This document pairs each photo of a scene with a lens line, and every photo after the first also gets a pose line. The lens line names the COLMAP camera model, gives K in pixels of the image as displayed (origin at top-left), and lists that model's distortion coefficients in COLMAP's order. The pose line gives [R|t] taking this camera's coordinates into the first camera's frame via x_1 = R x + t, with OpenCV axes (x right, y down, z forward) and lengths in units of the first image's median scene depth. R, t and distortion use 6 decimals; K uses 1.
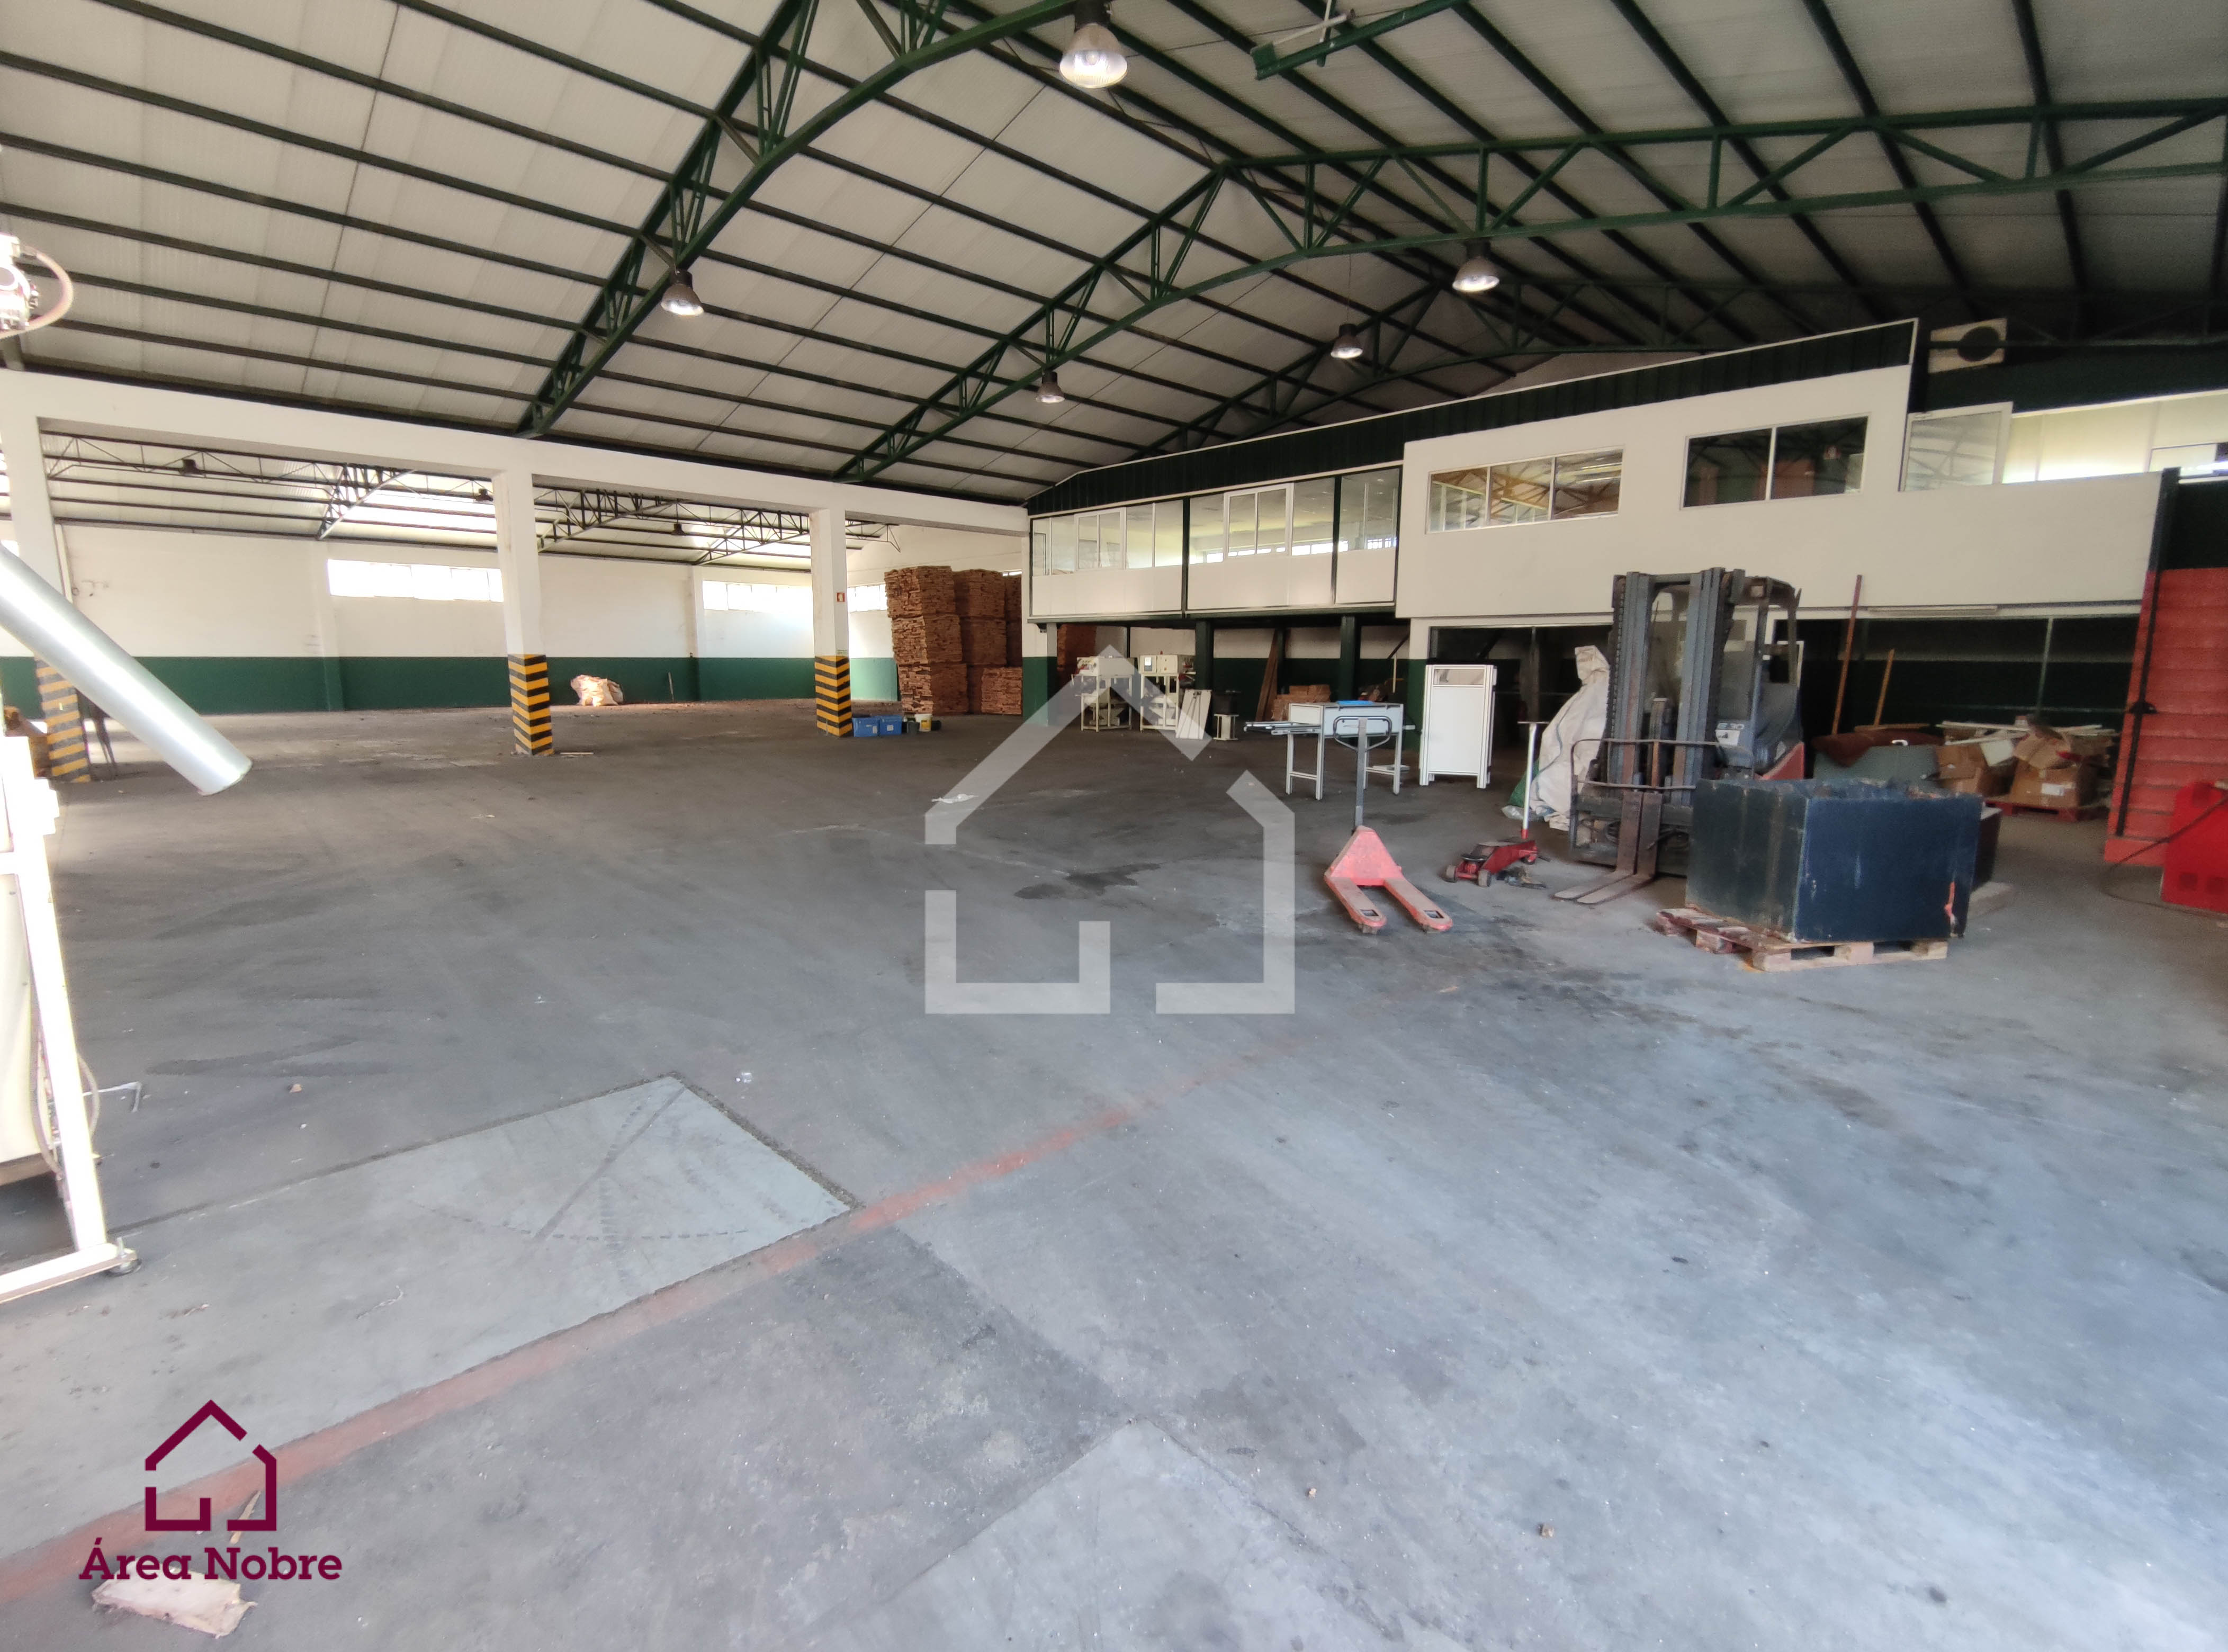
lens RADIAL K [[1004.8, 0, 1064.5], [0, 1004.8, 814.9], [0, 0, 1]] dist [0.005100, -0.009129]
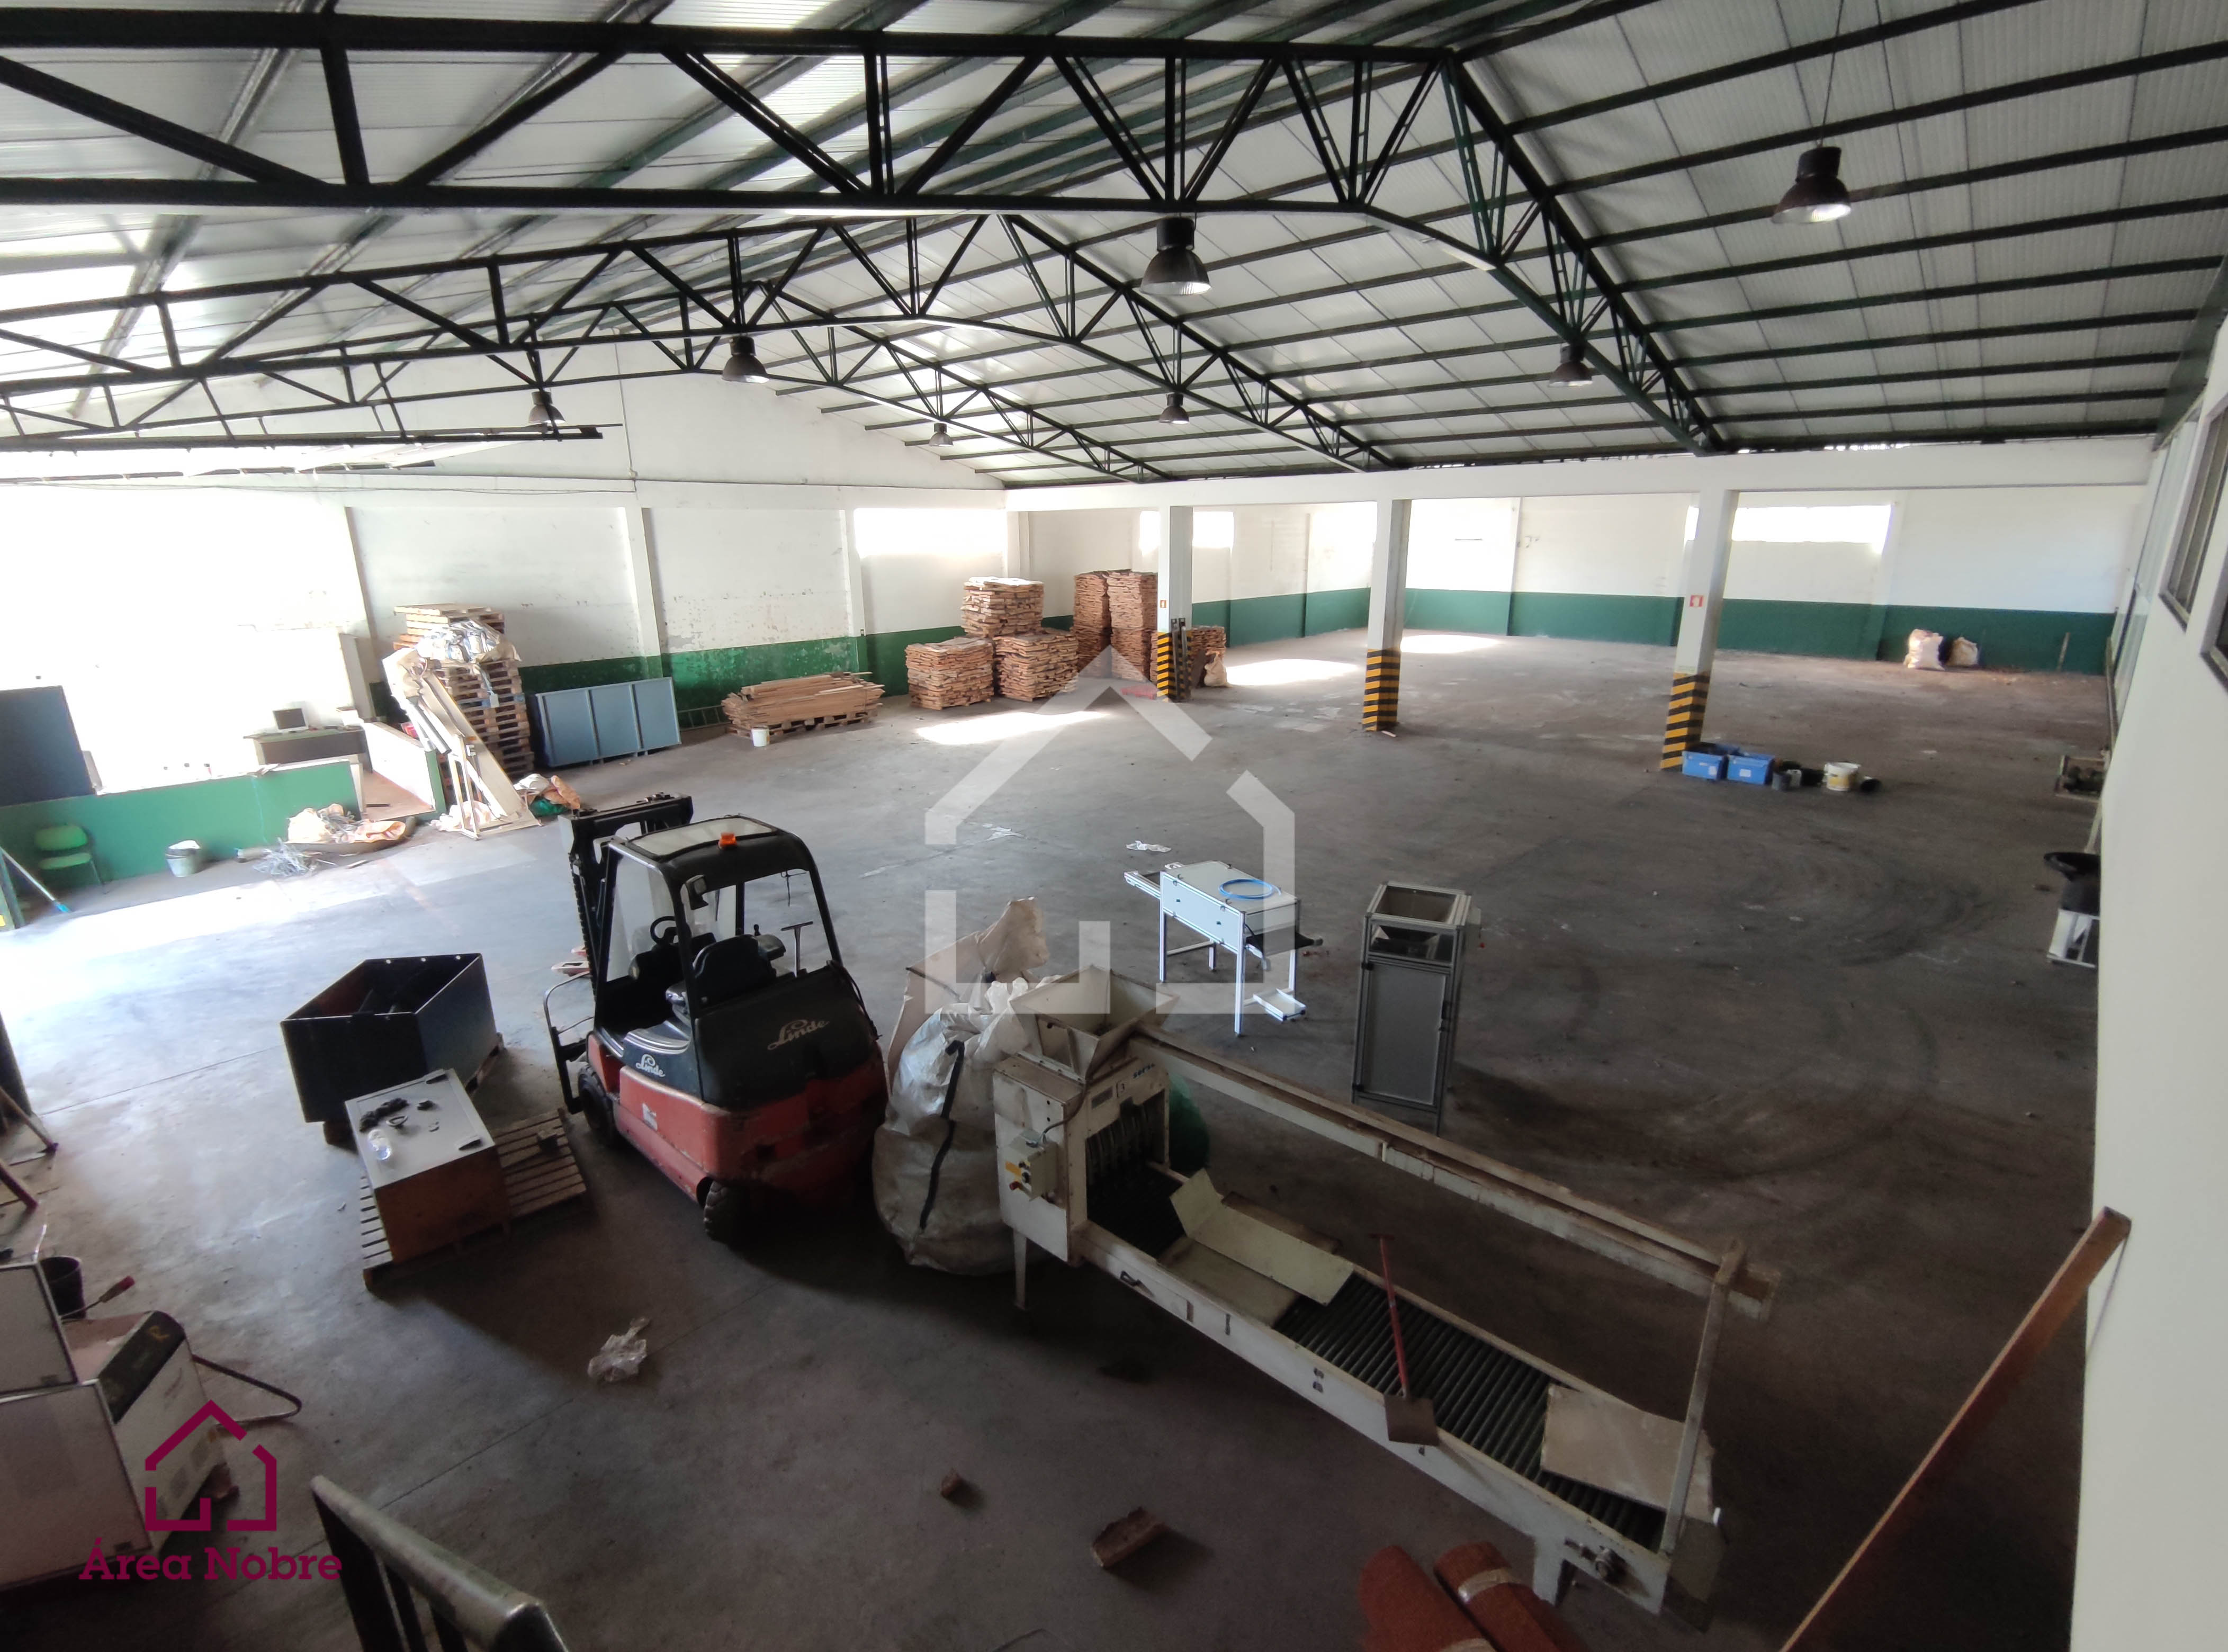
lens RADIAL K [[1004.8, 0, 1102.9], [0, 1004.8, 807.4], [0, 0, 1]] dist [0.005100, -0.009129]
pose [[0.042618, 0.263671, -0.963671, 0.962394], [-0.146144, 0.955817, 0.255059, -0.351843], [0.988345, 0.129965, 0.079269, 0.873984]]
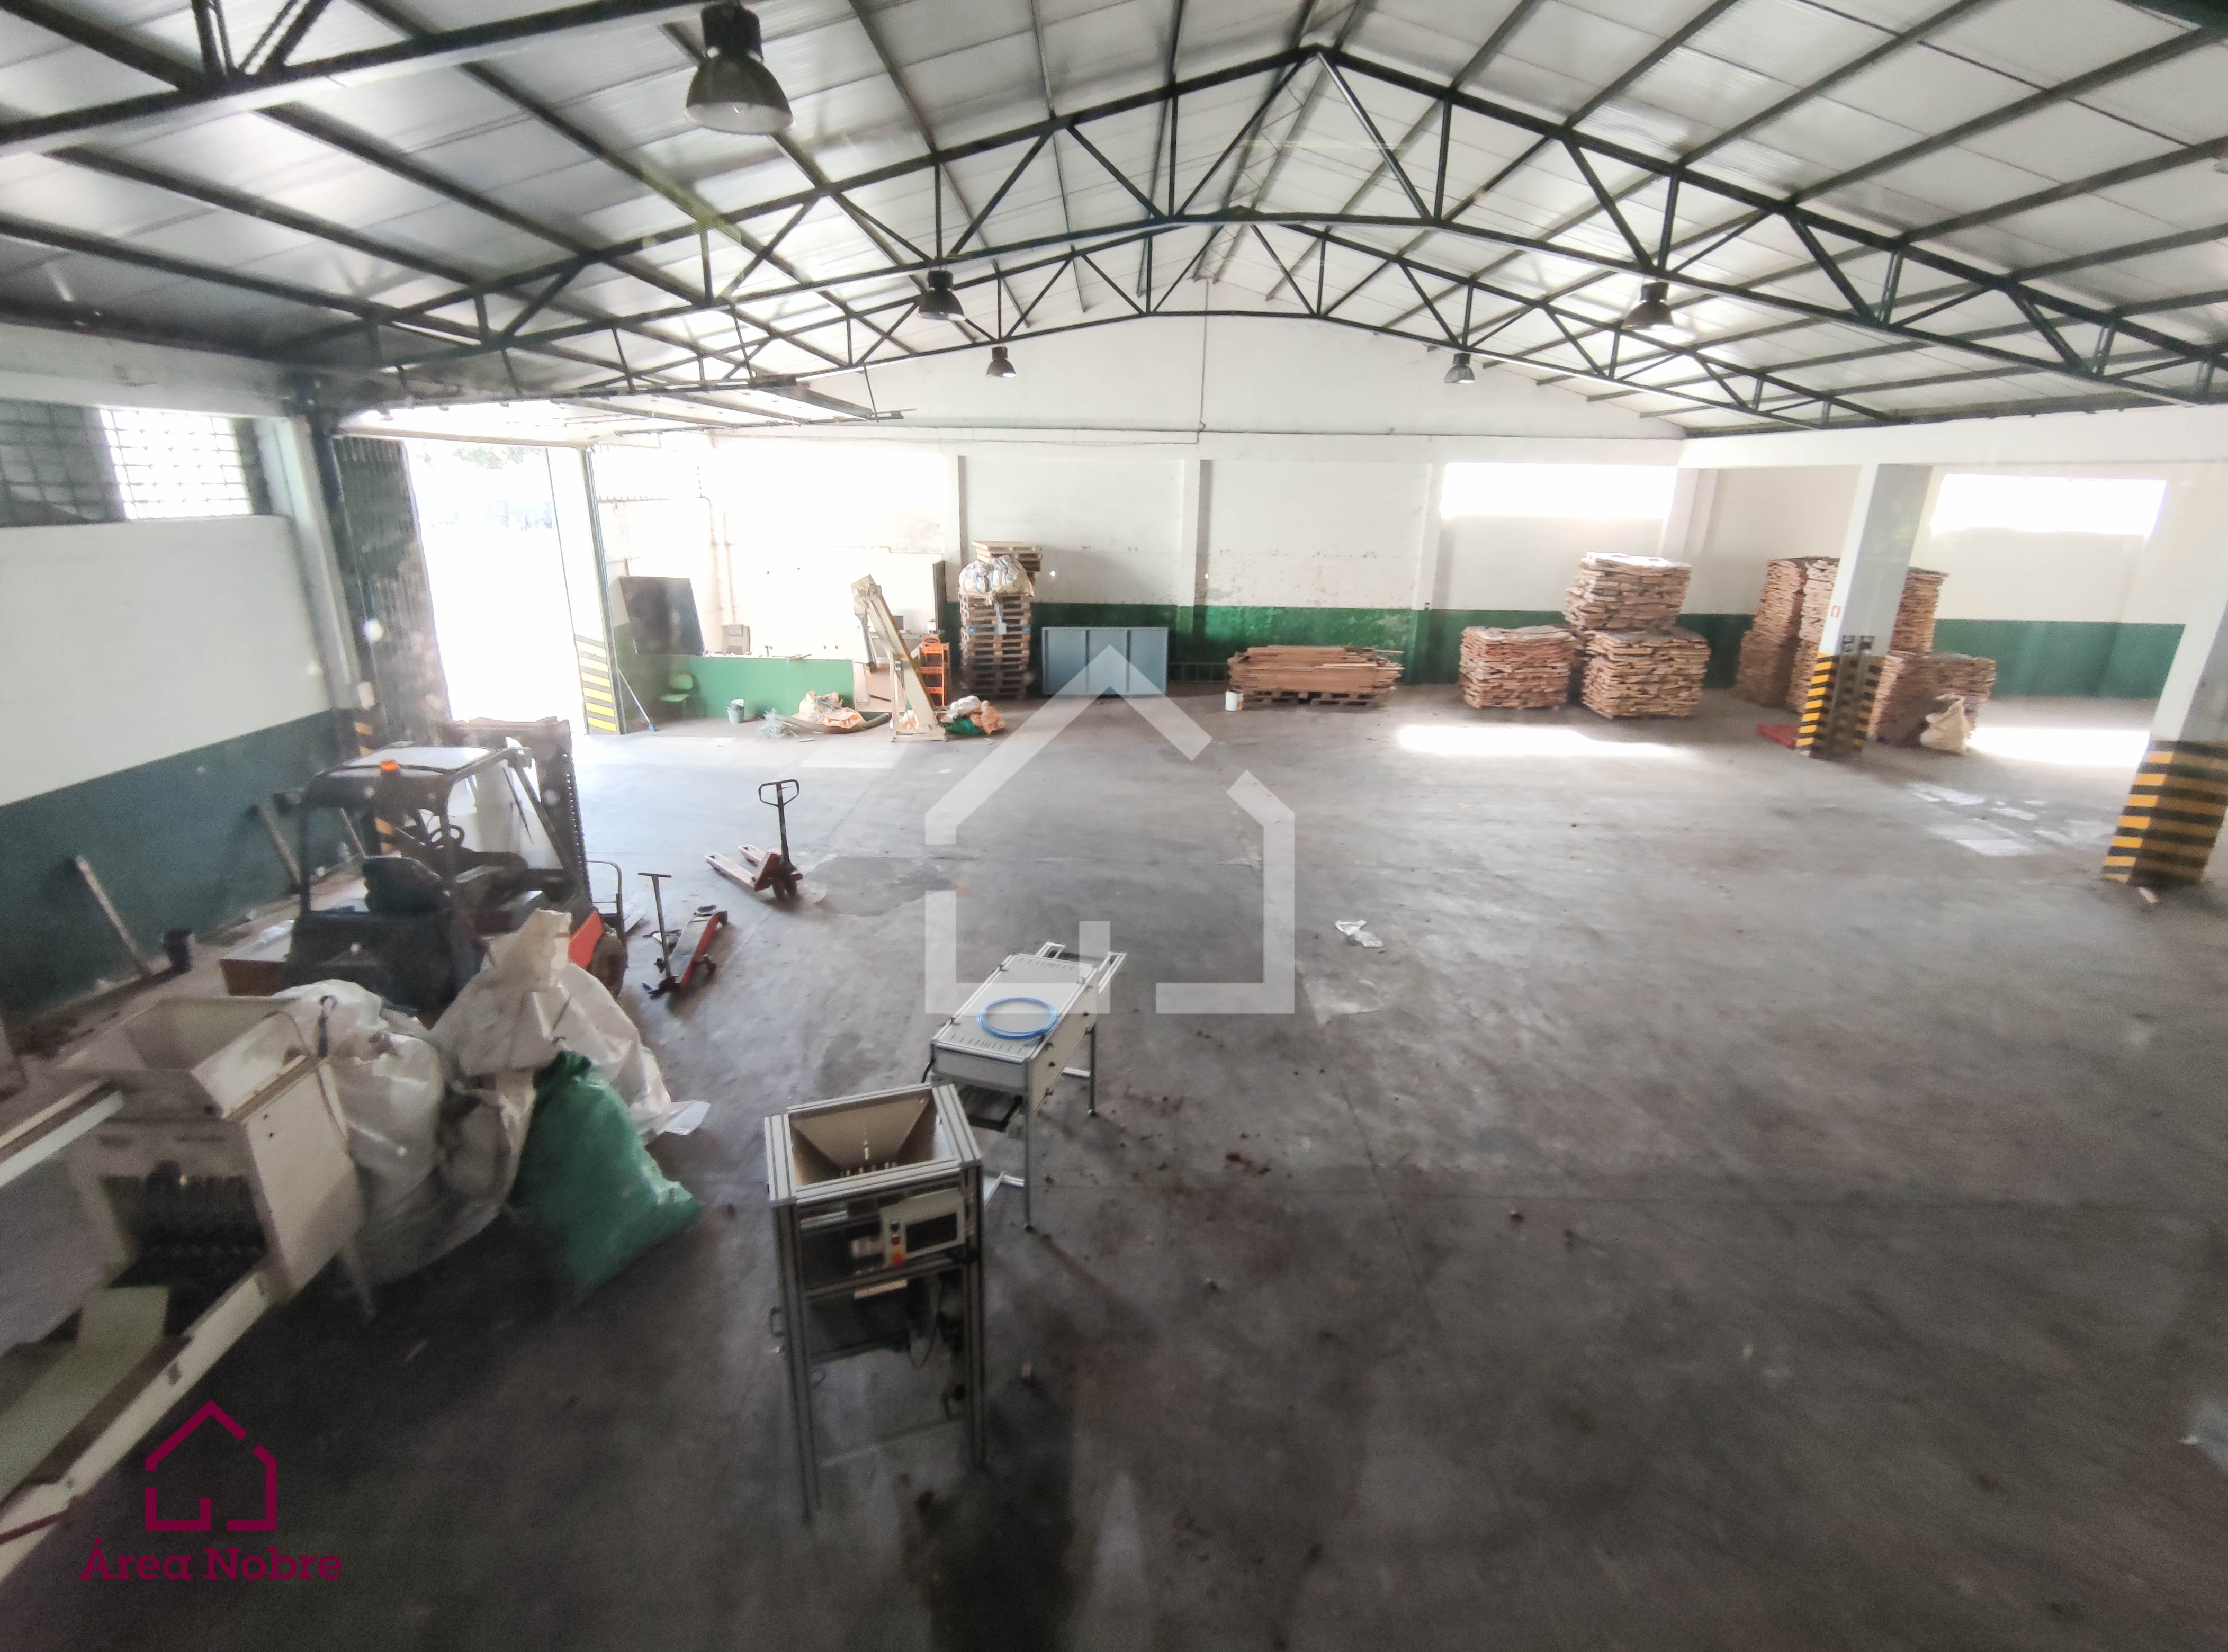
lens RADIAL K [[1004.8, 0, 1101.9], [0, 1004.8, 820.0], [0, 0, 1]] dist [0.005100, -0.009129]
pose [[-0.696352, 0.214270, -0.684968, 0.573864], [-0.131287, 0.900260, 0.415086, -0.427897], [0.705590, 0.378974, -0.598767, 1.337802]]
